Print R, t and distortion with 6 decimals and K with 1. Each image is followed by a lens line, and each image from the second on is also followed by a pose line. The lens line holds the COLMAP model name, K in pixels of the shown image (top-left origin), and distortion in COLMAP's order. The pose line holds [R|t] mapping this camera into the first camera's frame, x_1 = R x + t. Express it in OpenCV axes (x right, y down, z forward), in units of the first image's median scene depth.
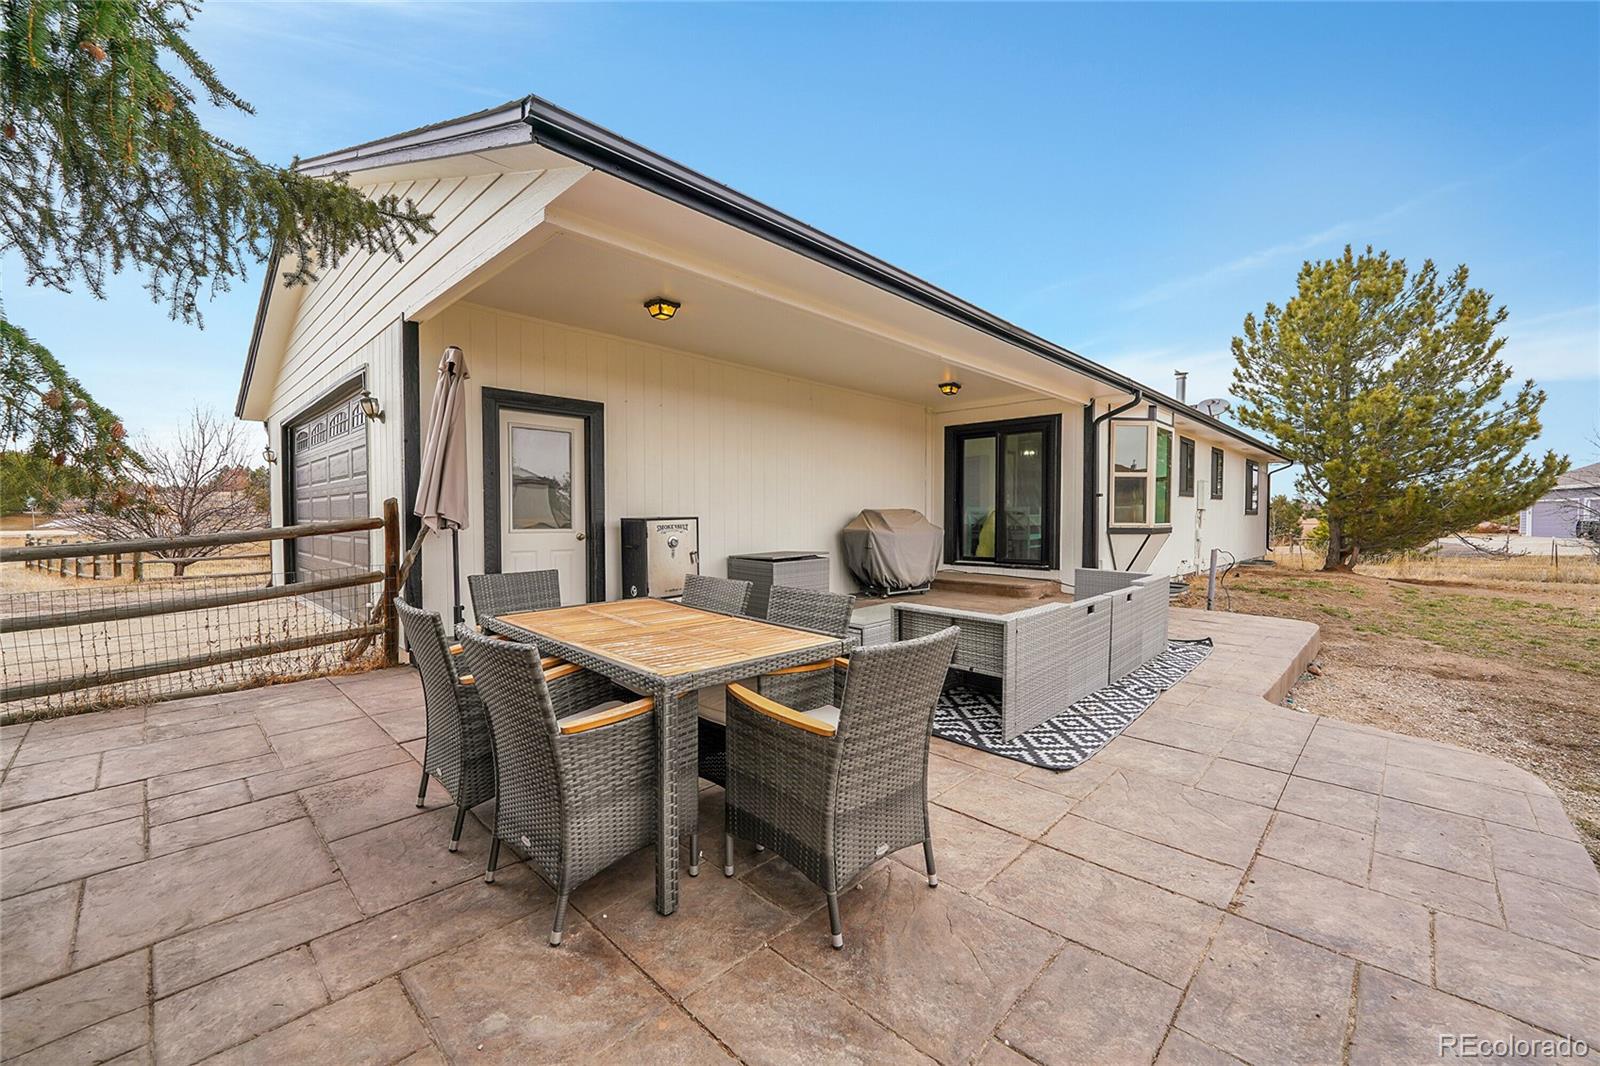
lens RADIAL K [[642.9, 0, 807.3], [0, 642.9, 533.7], [0, 0, 1]] dist [-0.000836, -0.000056]
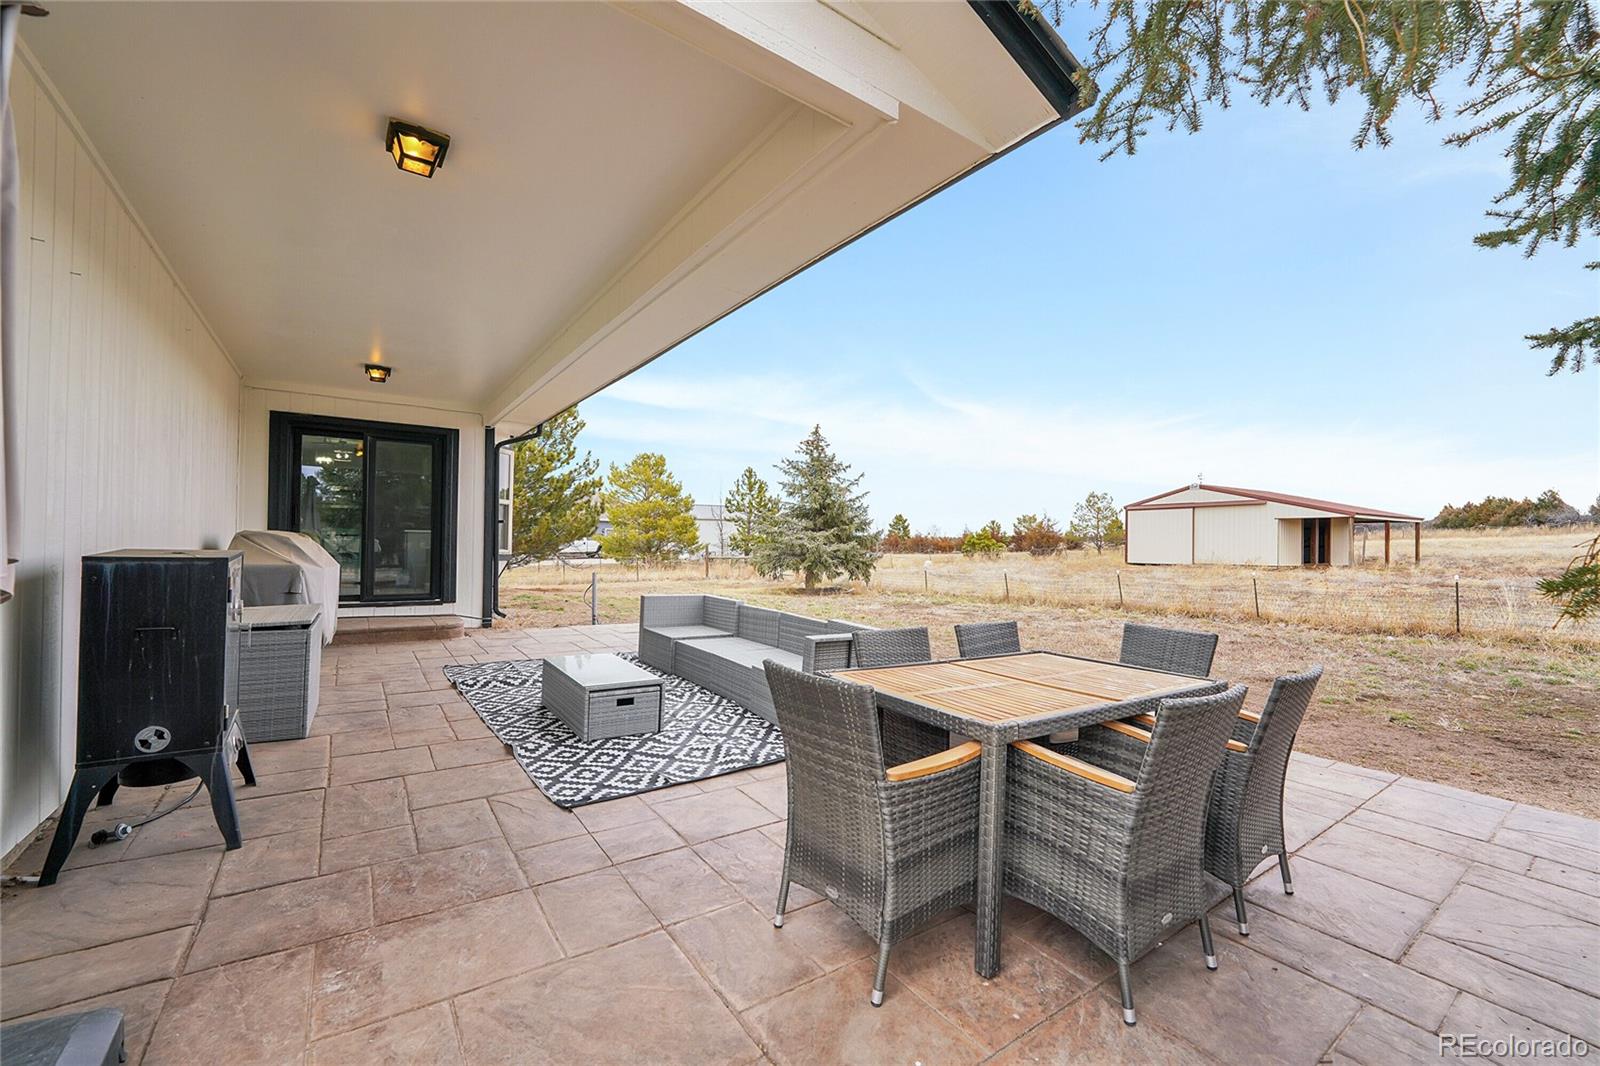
lens RADIAL K [[642.9, 0, 802.9], [0, 642.9, 539.9], [0, 0, 1]] dist [-0.000836, -0.000056]
pose [[0.211660, 0.007219, 0.977317, -0.402556], [0.007449, 0.999932, -0.009000, -0.020814], [-0.977315, 0.009185, 0.211592, 0.357792]]
